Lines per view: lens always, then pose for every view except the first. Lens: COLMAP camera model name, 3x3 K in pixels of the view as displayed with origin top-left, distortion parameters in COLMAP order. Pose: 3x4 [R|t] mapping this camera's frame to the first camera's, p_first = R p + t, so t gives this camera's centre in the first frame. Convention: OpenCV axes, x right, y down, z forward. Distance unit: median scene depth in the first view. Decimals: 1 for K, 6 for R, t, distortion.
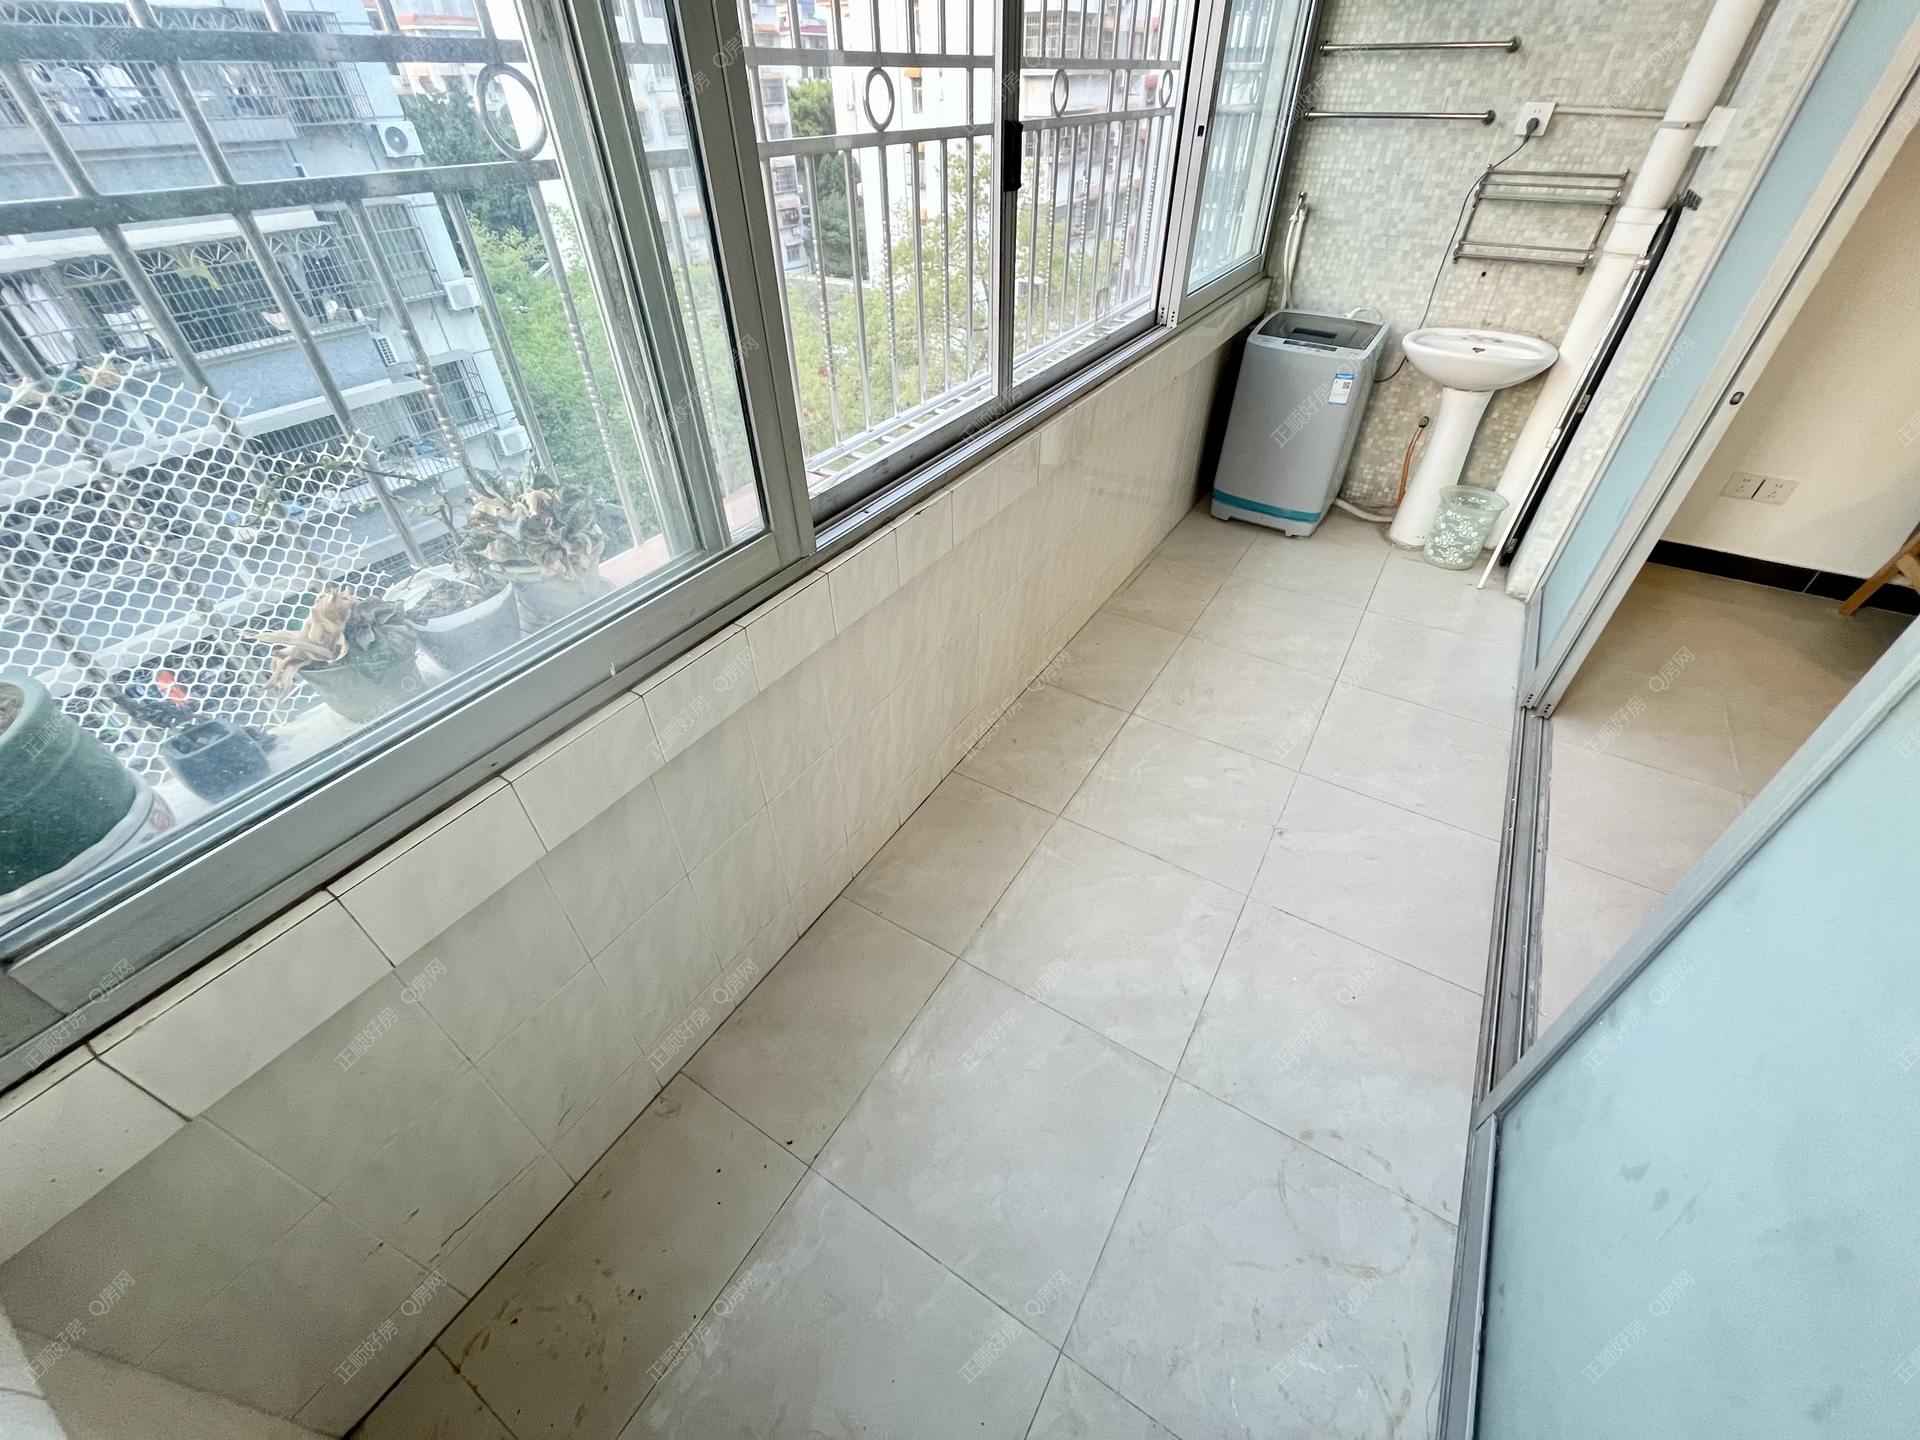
lens RADIAL K [[770.9, 0, 953.6], [0, 770.9, 722.3], [0, 0, 1]] dist [-0.000563, -0.000366]
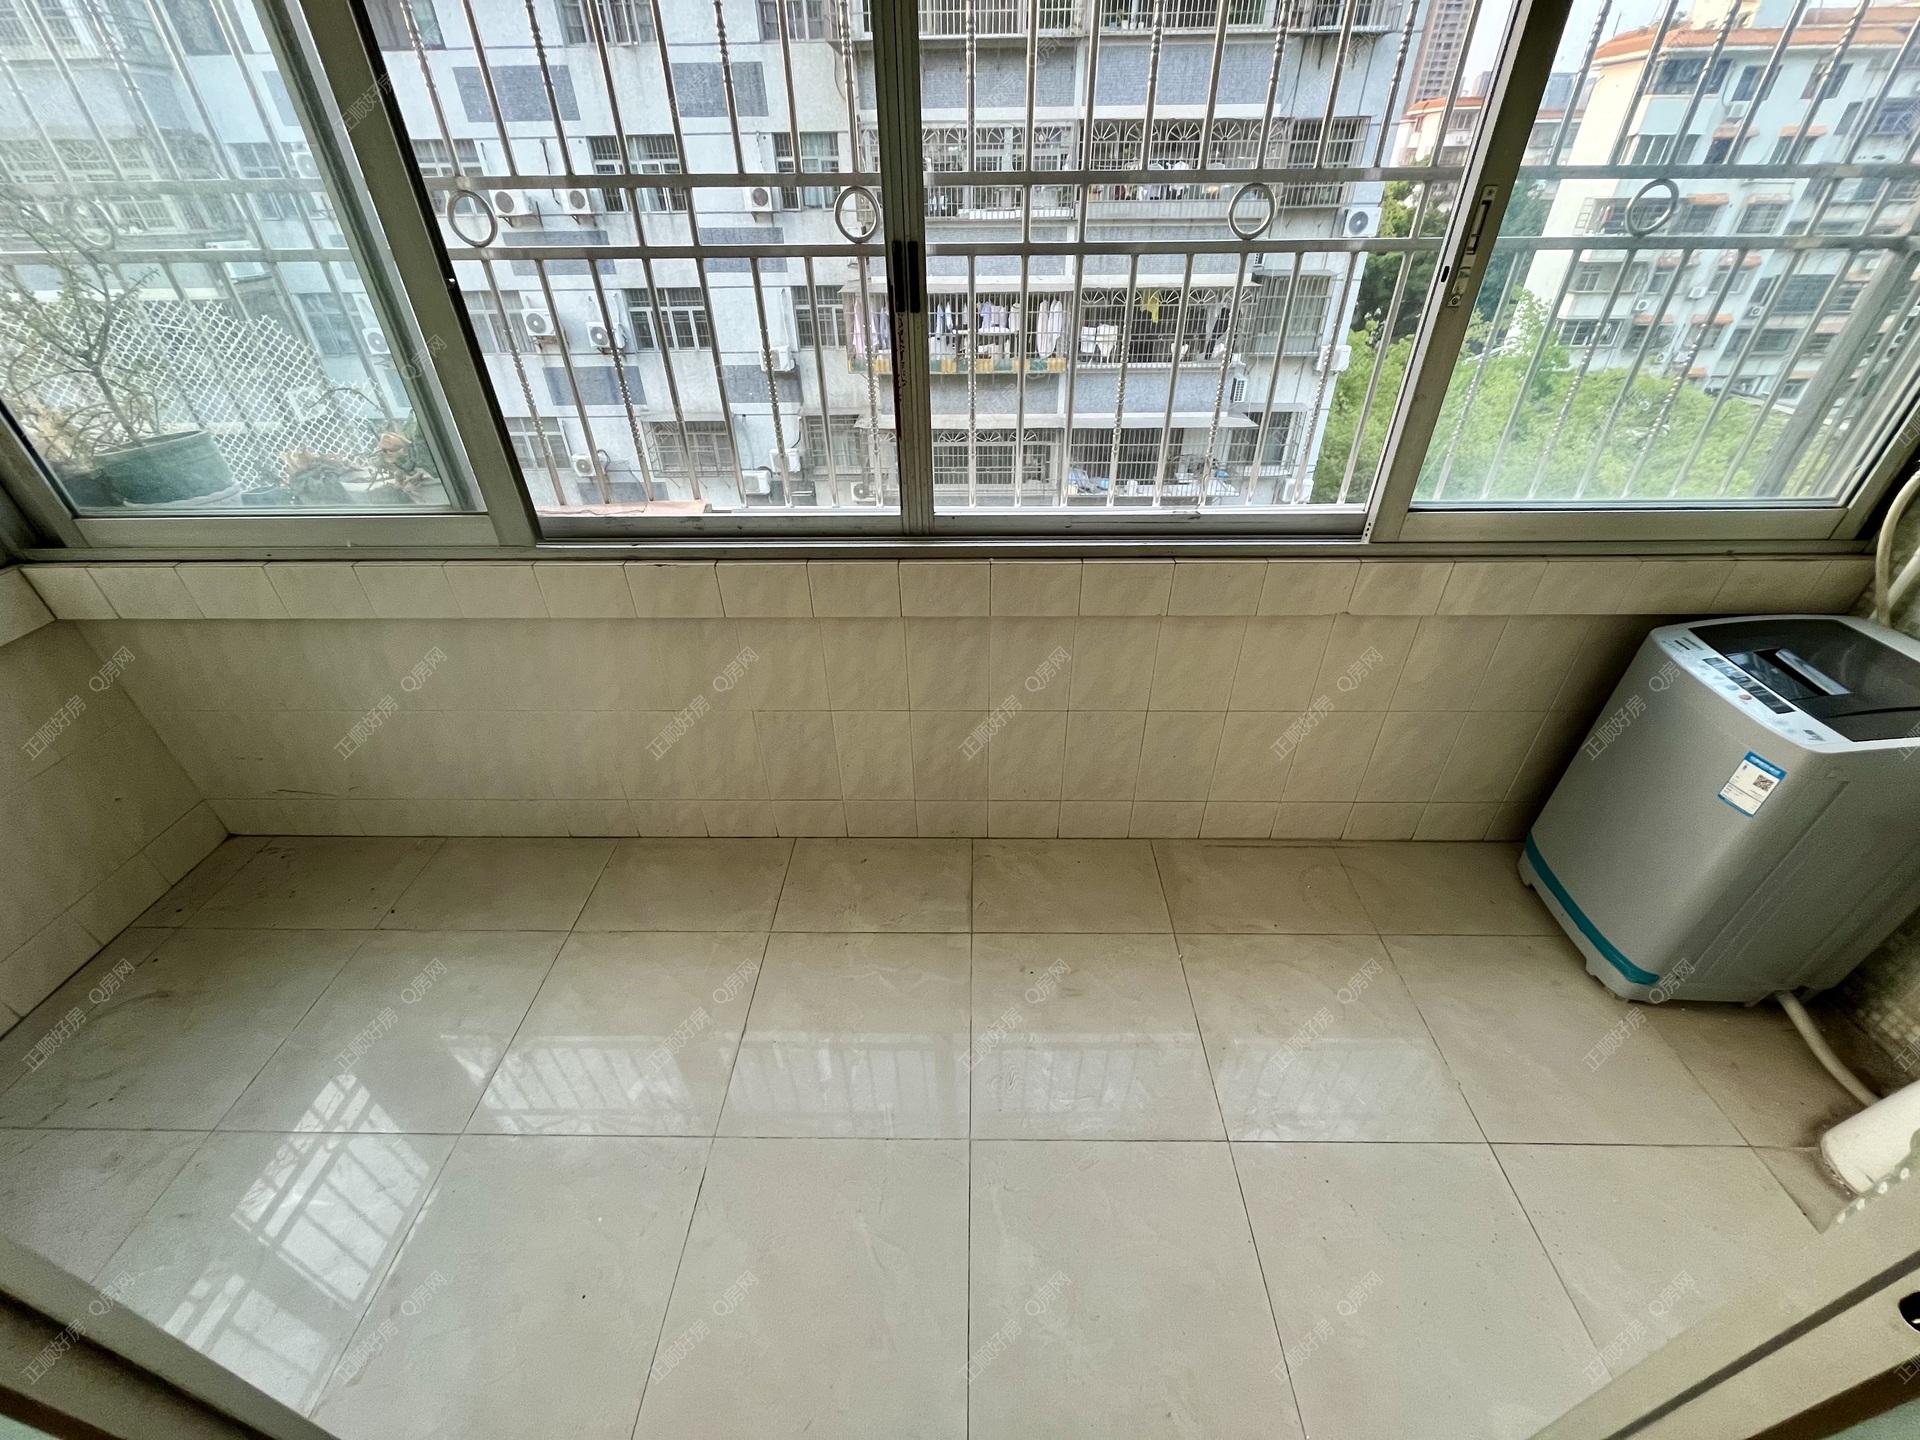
lens RADIAL K [[770.9, 0, 968.9], [0, 770.9, 715.9], [0, 0, 1]] dist [-0.000563, -0.000366]
pose [[0.526143, 0.492114, -0.693540, 0.519987], [-0.545094, 0.821139, 0.169127, -0.257409], [0.652722, 0.289059, 0.700284, 0.284076]]
